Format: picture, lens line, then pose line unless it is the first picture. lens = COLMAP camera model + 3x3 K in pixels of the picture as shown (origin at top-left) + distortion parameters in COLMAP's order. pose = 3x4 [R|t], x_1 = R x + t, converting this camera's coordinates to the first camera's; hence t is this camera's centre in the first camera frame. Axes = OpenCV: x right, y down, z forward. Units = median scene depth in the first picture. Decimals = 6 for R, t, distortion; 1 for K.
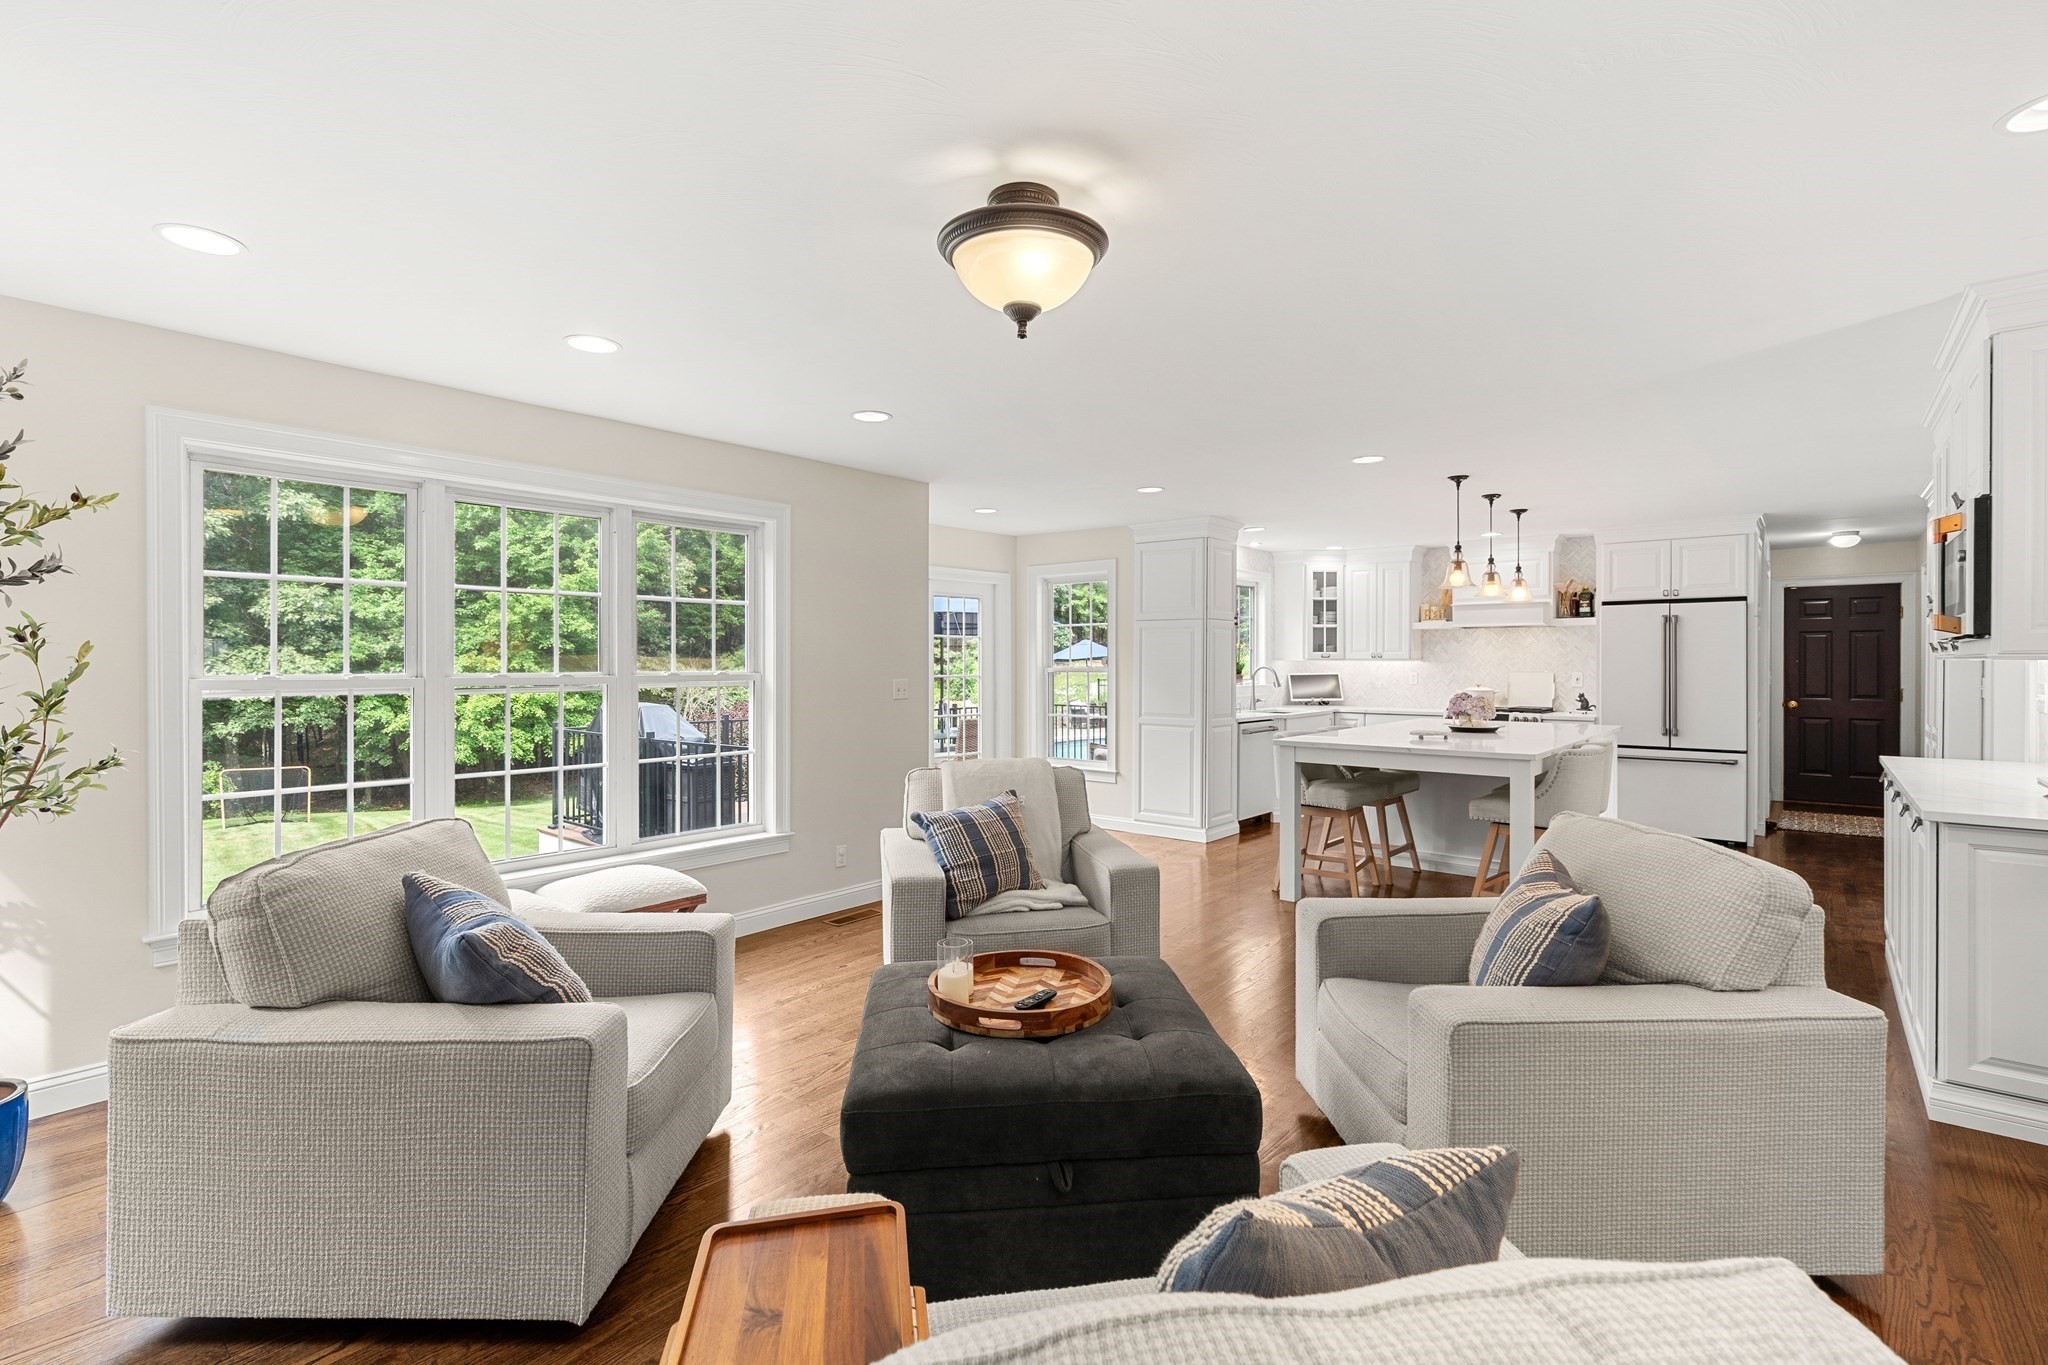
lens RADIAL K [[926.5, 0, 1025.9], [0, 926.5, 674.6], [0, 0, 1]] dist [-0.007188, 0.002813]
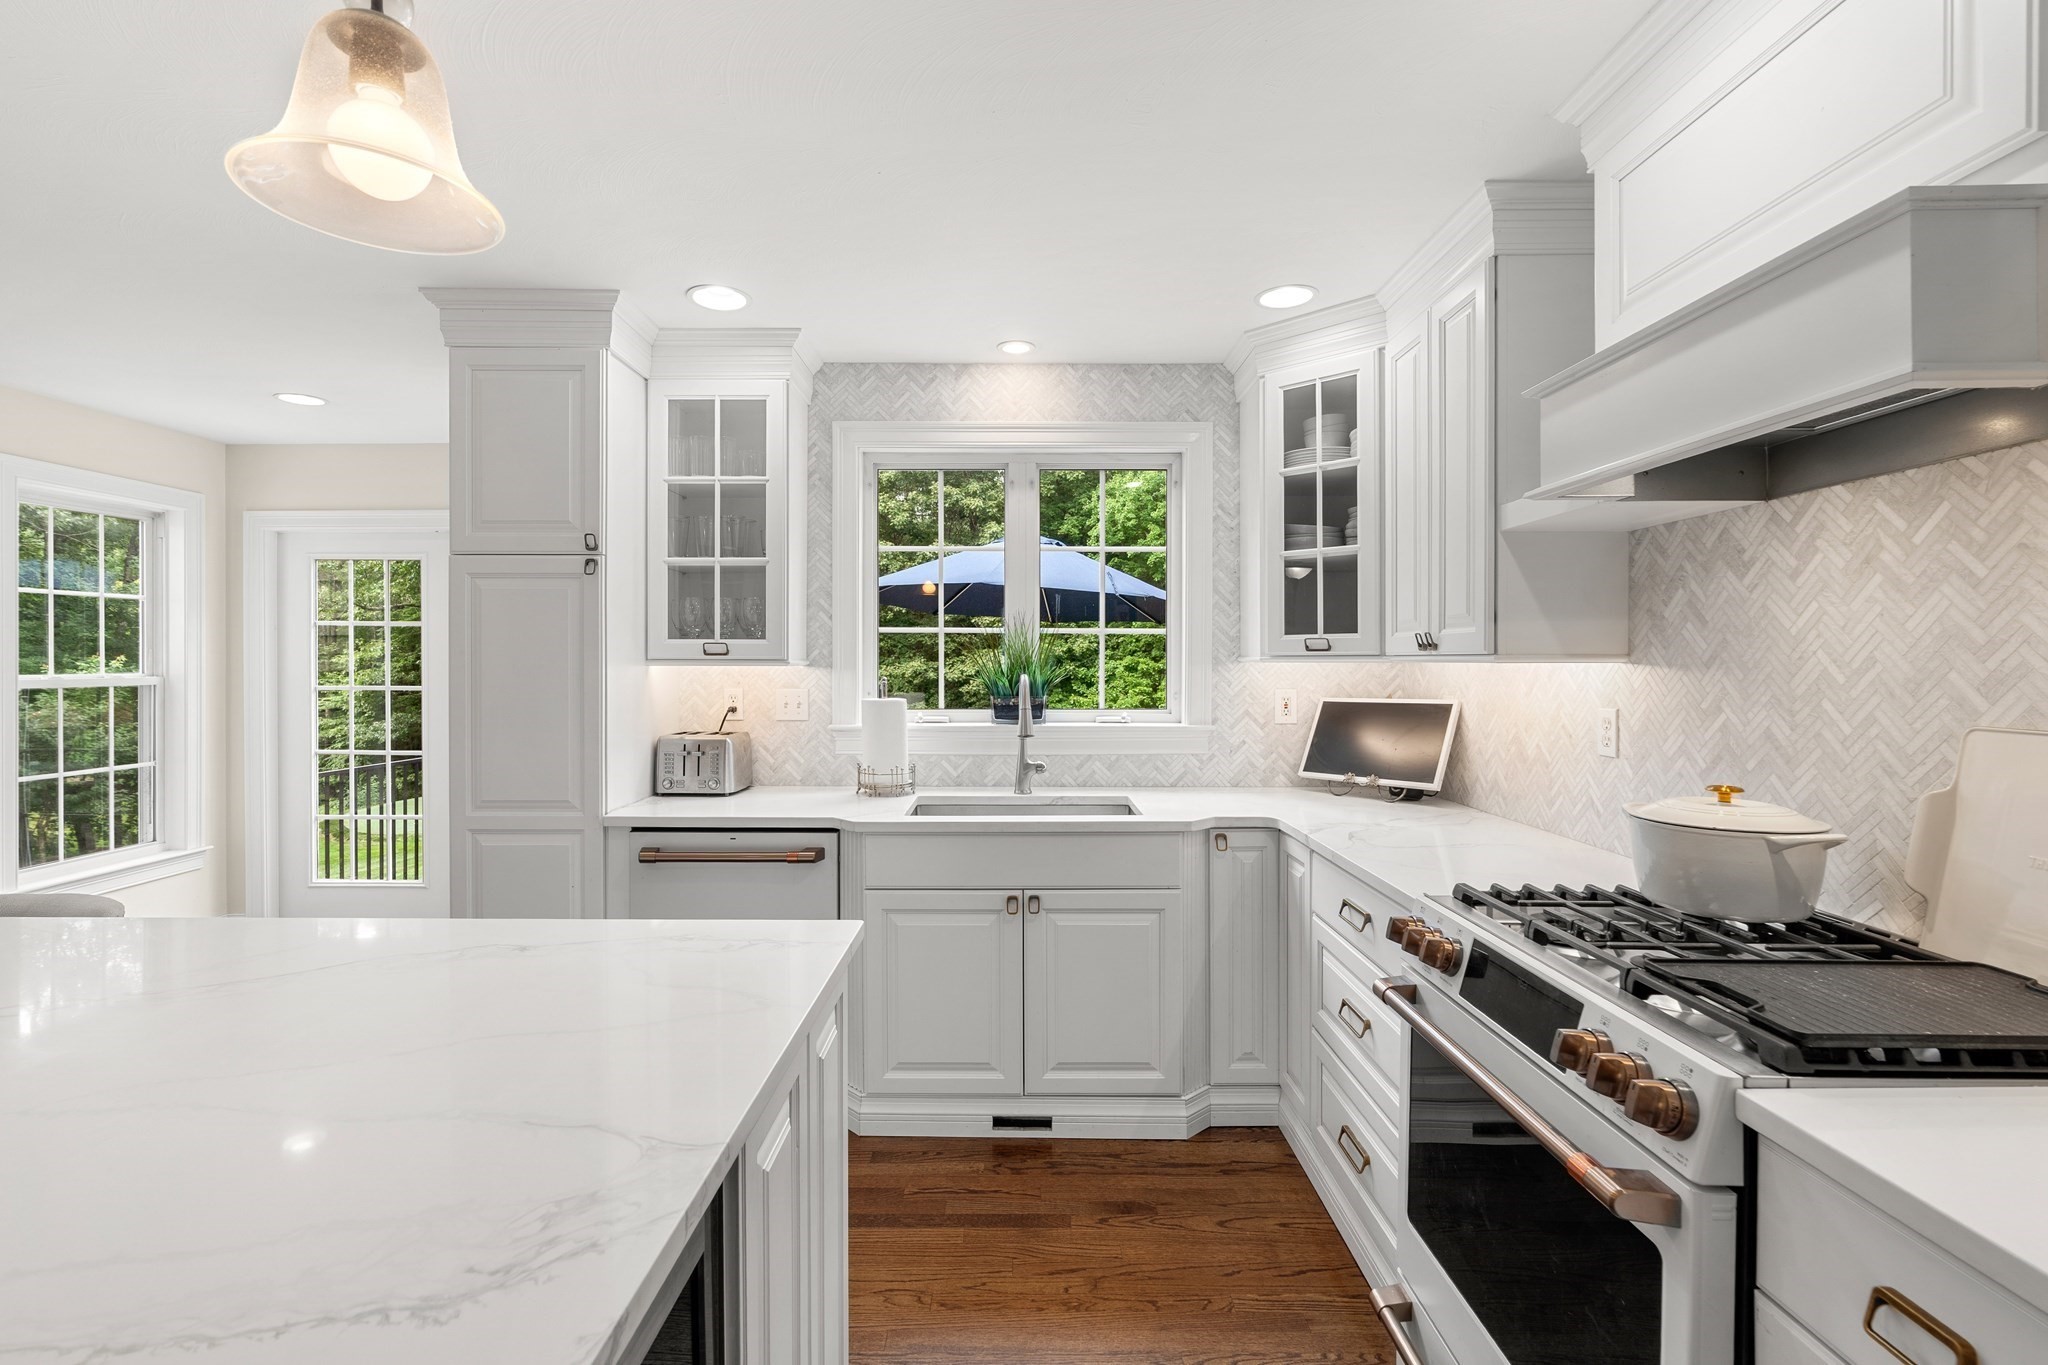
lens RADIAL K [[926.5, 0, 1012.8], [0, 926.5, 668.6], [0, 0, 1]] dist [-0.007188, 0.002813]
pose [[0.636486, 0.004940, -0.771272, 0.574416], [-0.009504, 0.999954, -0.001439, -0.012498], [0.771229, 0.008246, 0.636504, 0.815449]]
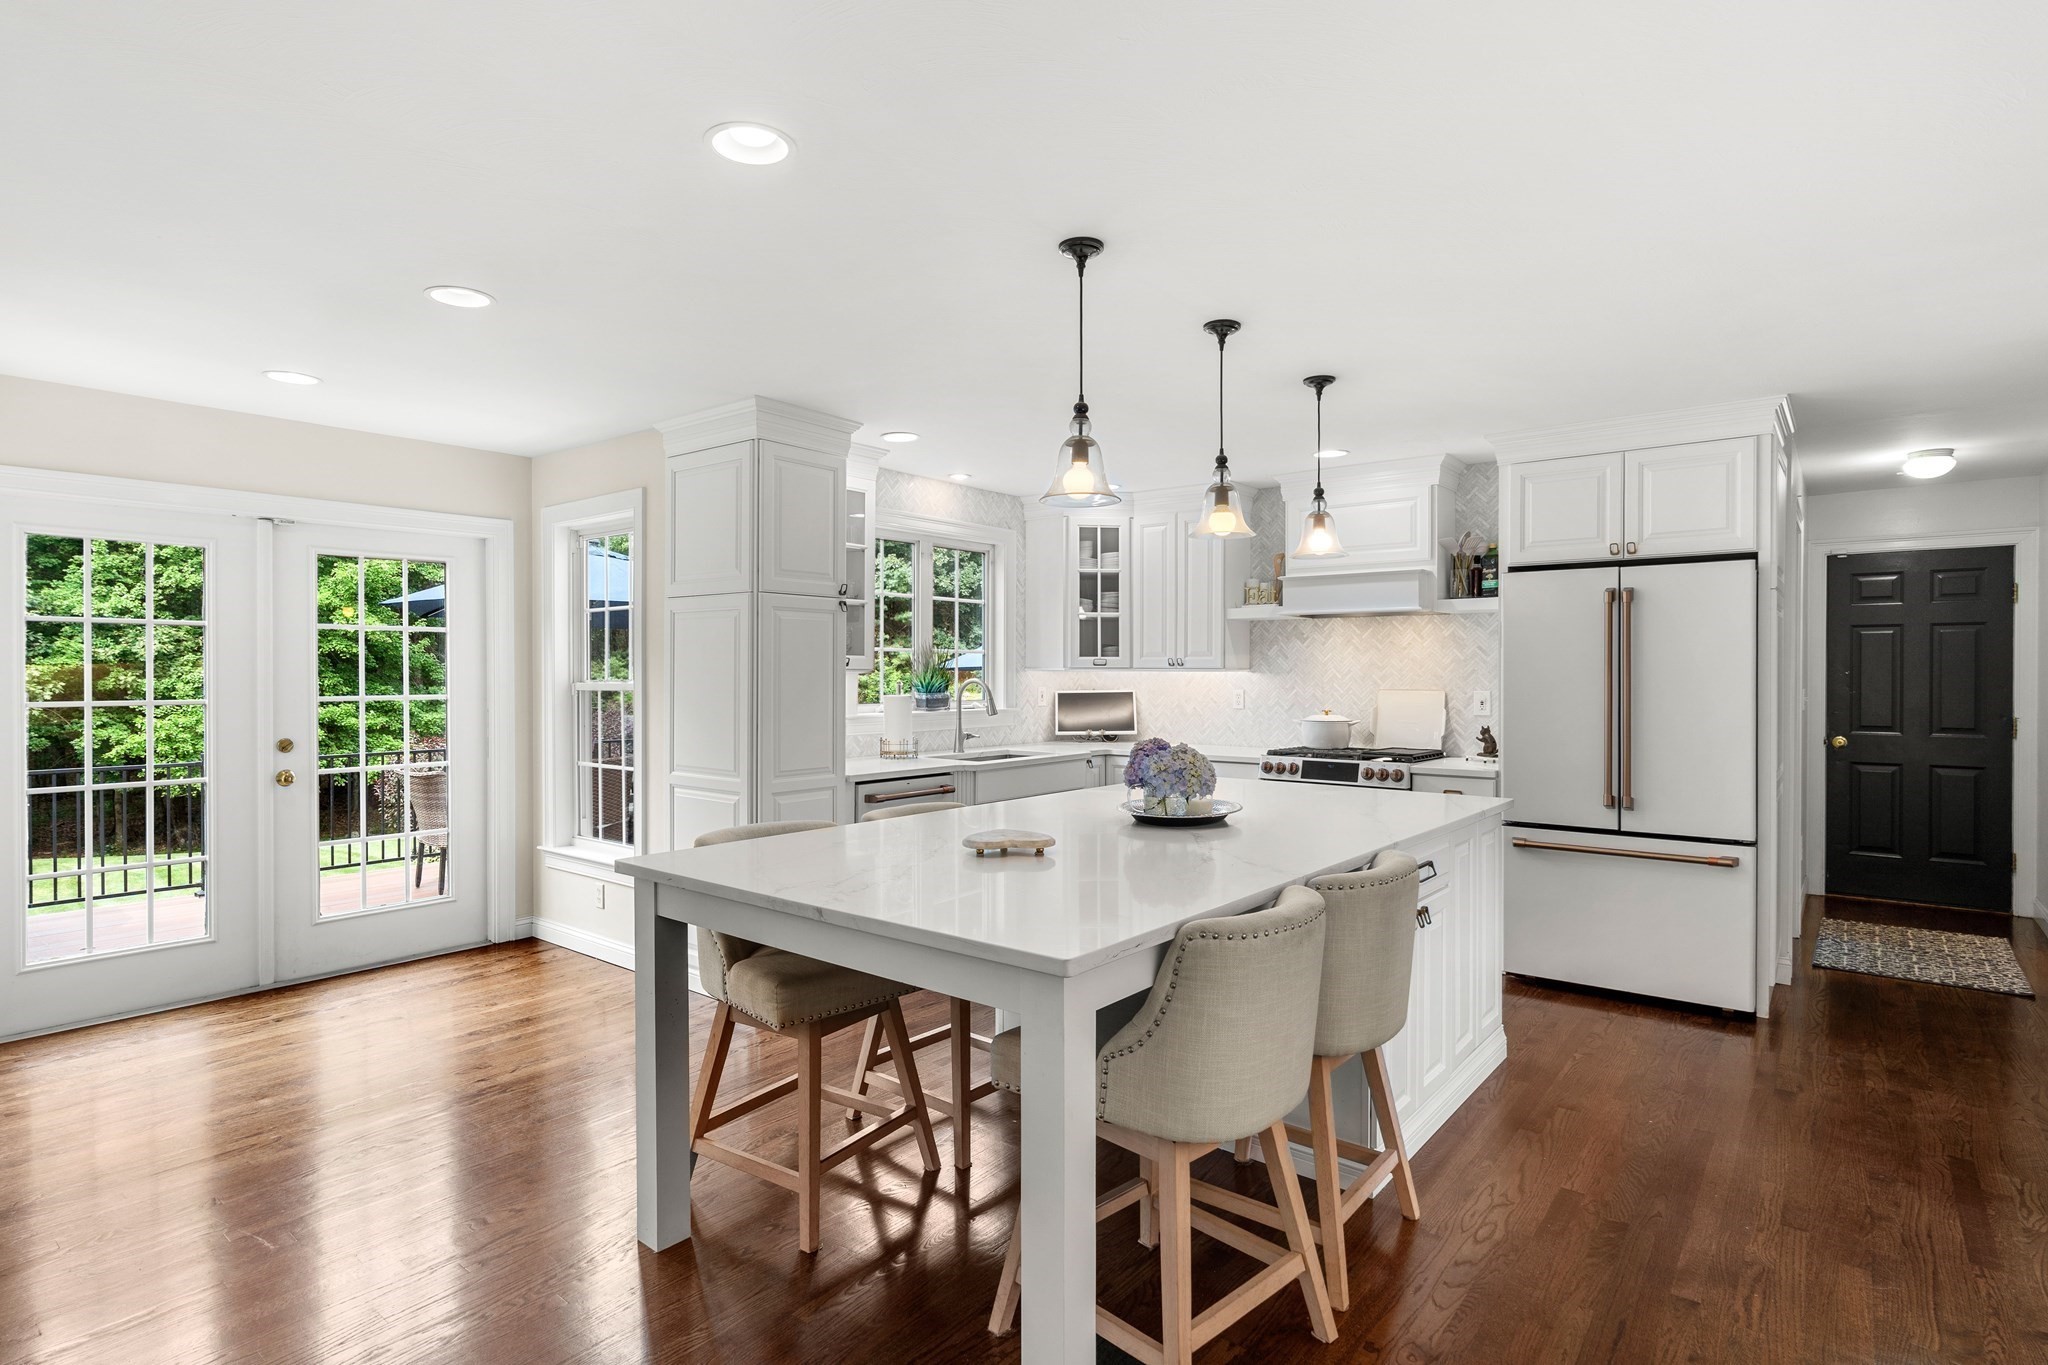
lens RADIAL K [[1023.8, 0, 1029.3], [0, 1023.8, 686.3], [0, 0, 1]] dist [0.000683, -0.001050]
pose [[0.999707, 0.002019, 0.024117, 0.296354], [-0.002028, 0.999998, 0.000348, -0.005204], [-0.024116, -0.000397, 0.999709, 0.357866]]
